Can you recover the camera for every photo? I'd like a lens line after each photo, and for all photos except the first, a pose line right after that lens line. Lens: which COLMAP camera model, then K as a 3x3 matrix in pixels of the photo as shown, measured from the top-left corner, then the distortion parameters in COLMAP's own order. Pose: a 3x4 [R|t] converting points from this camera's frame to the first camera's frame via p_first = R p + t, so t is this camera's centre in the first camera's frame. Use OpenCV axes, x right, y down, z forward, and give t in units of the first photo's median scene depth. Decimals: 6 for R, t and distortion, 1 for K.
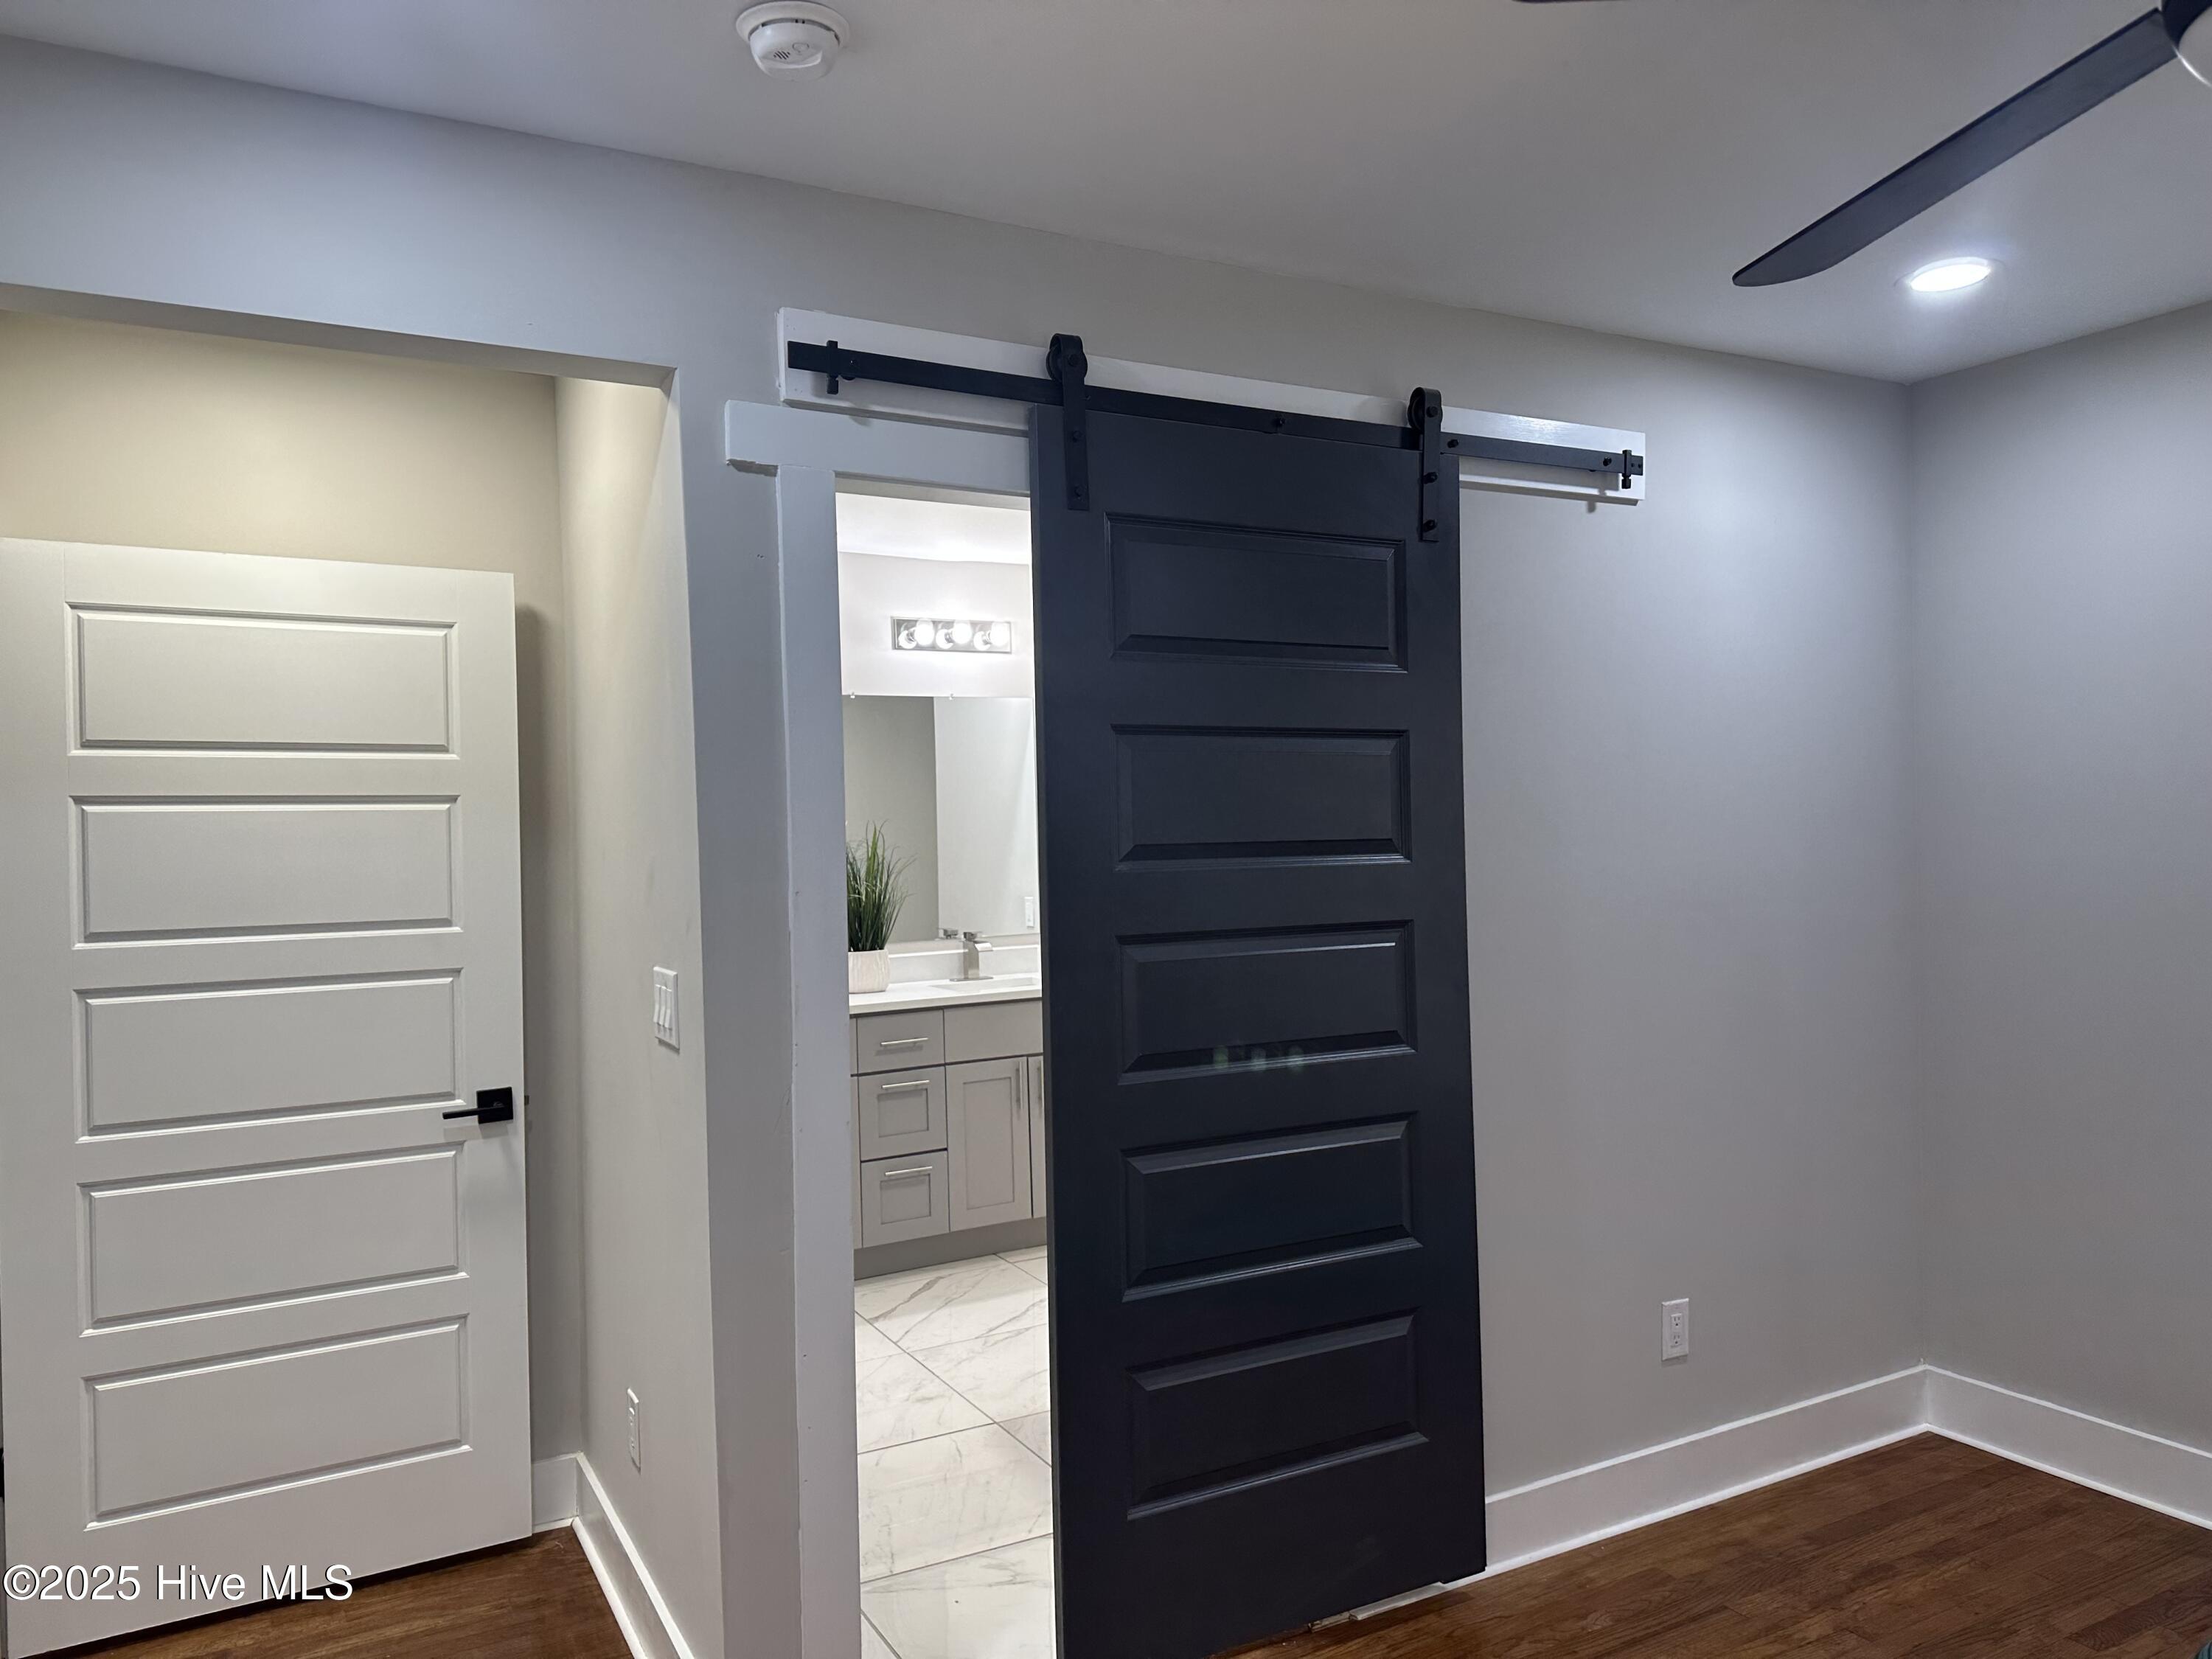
lens RADIAL K [[1569.8, 0, 1109.0], [0, 1569.8, 851.9], [0, 0, 1]] dist [0.062940, -0.110443]
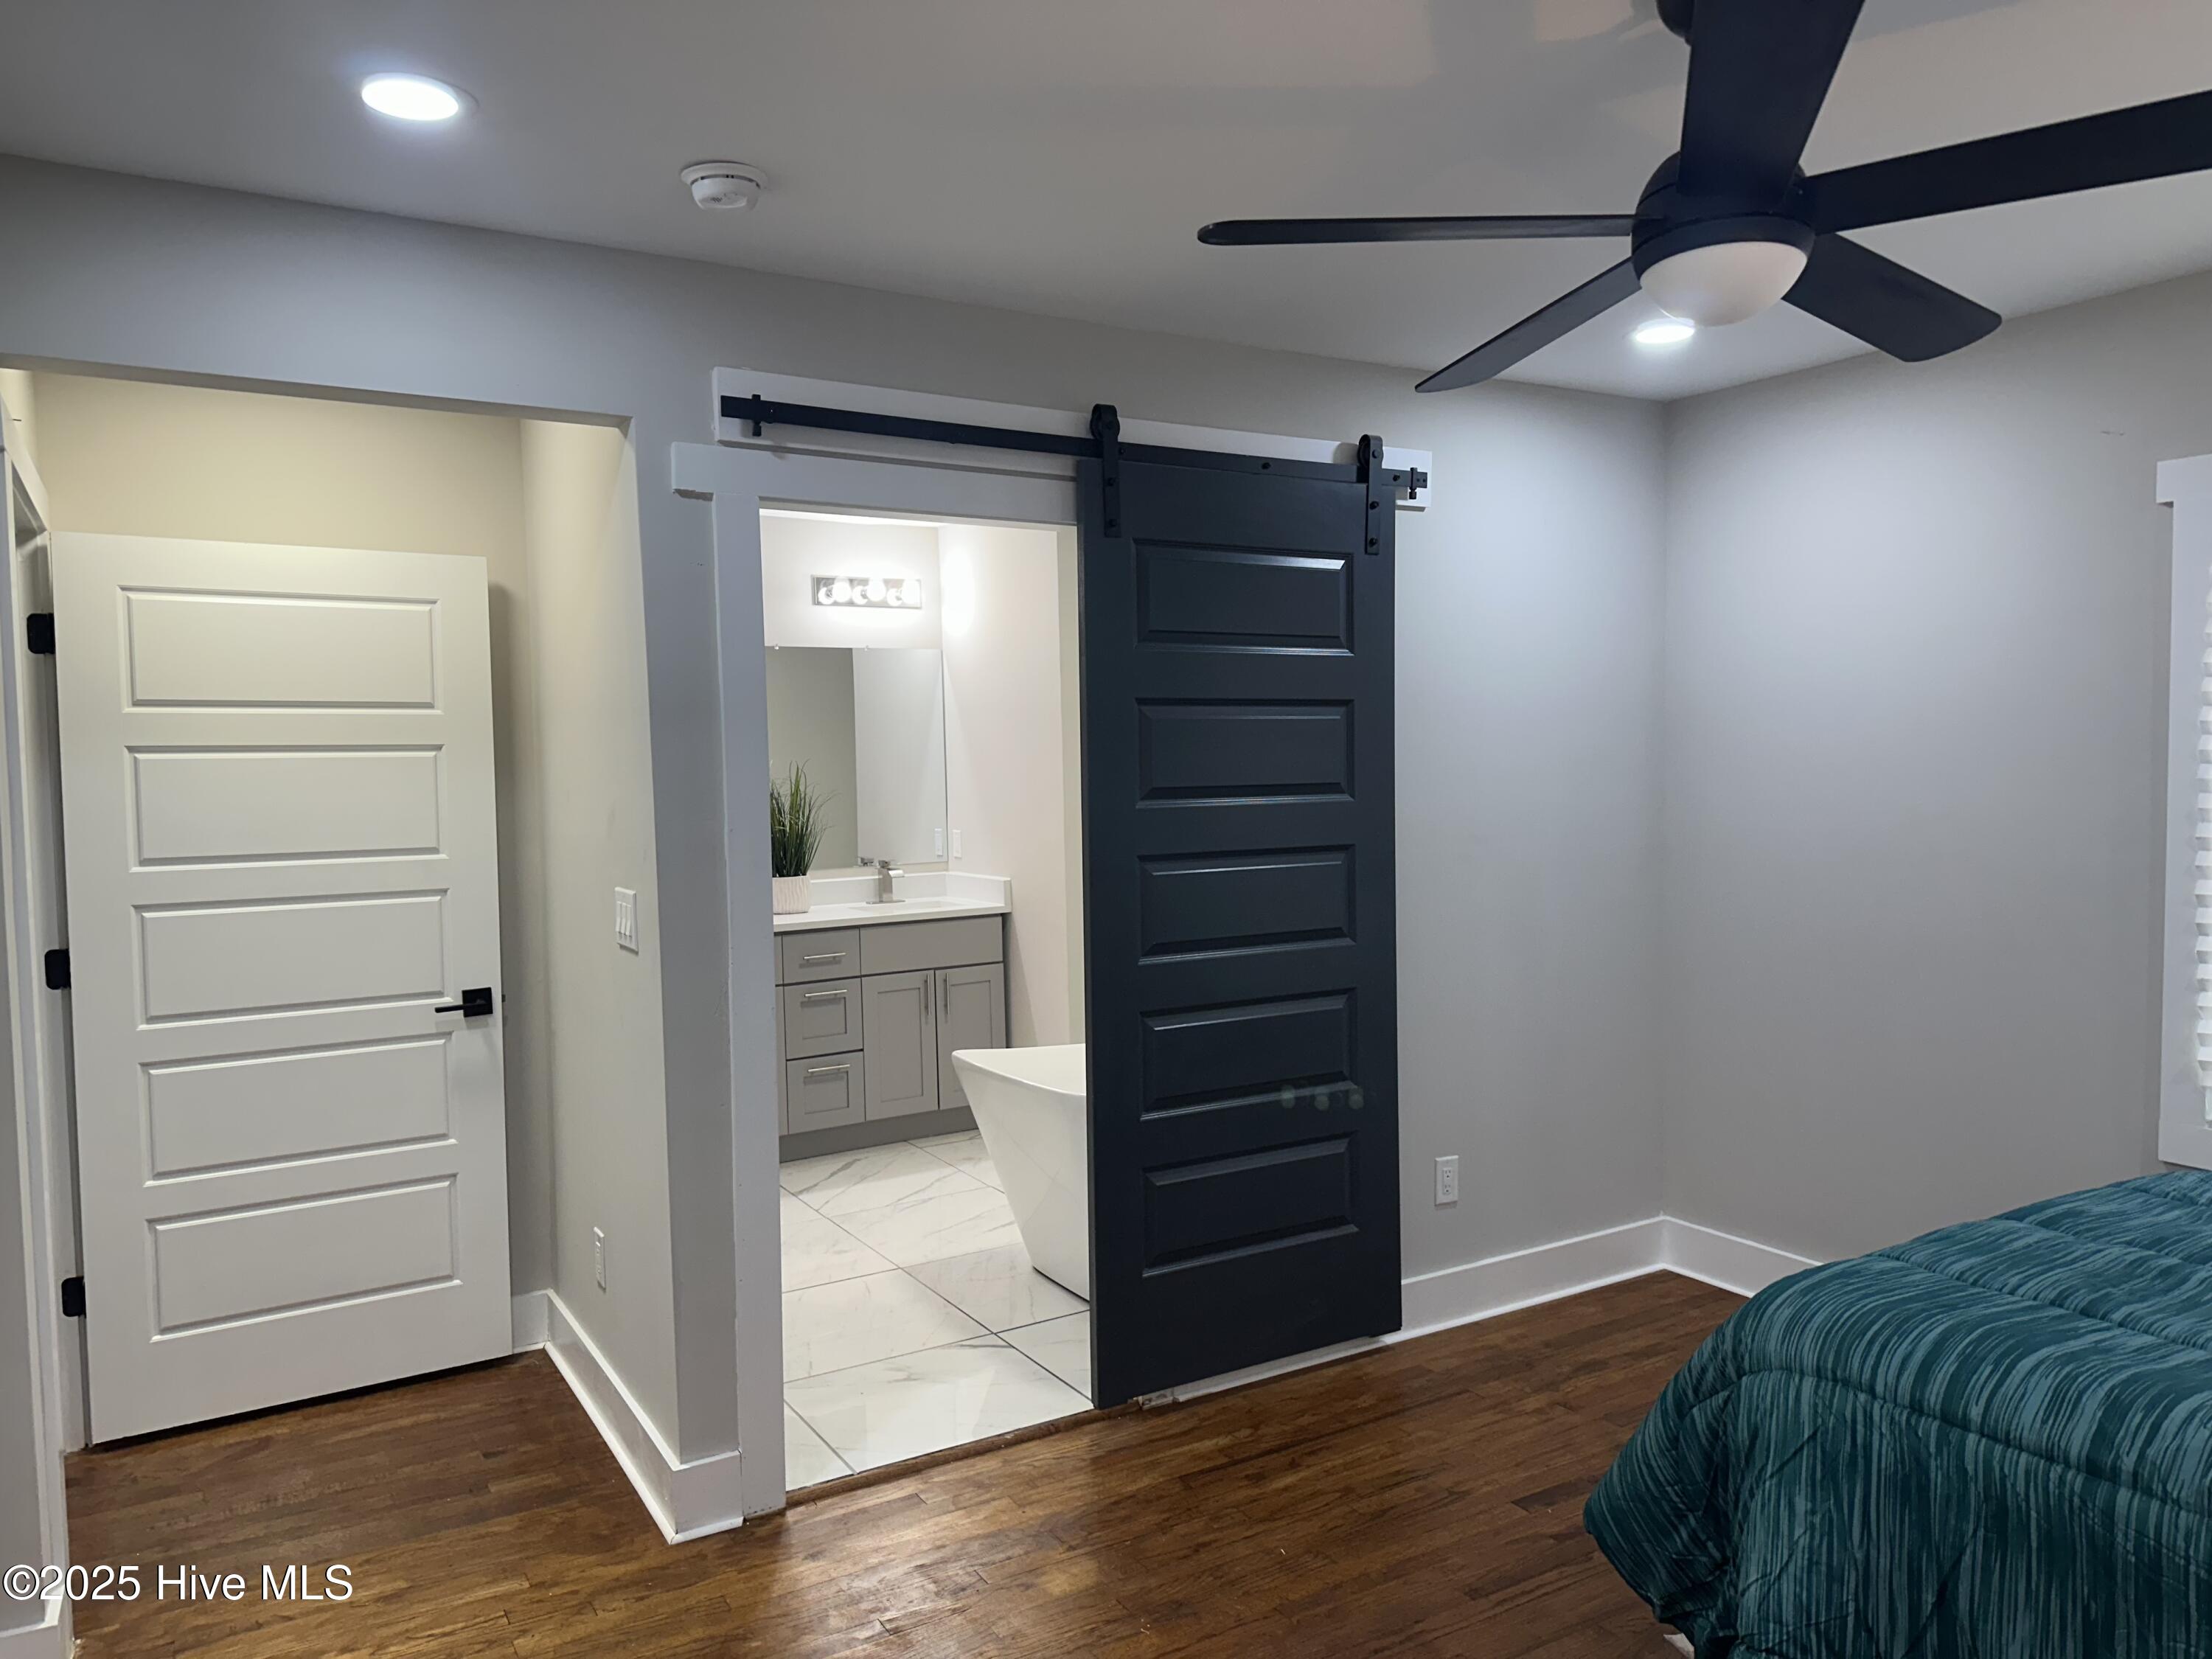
lens RADIAL K [[1569.8, 0, 1109.0], [0, 1569.8, 851.9], [0, 0, 1]] dist [0.062940, -0.110443]
pose [[0.999032, 0.003032, 0.043883, 0.039826], [-0.005076, 0.998903, 0.046543, -0.012792], [-0.043694, -0.046721, 0.997952, -0.220504]]
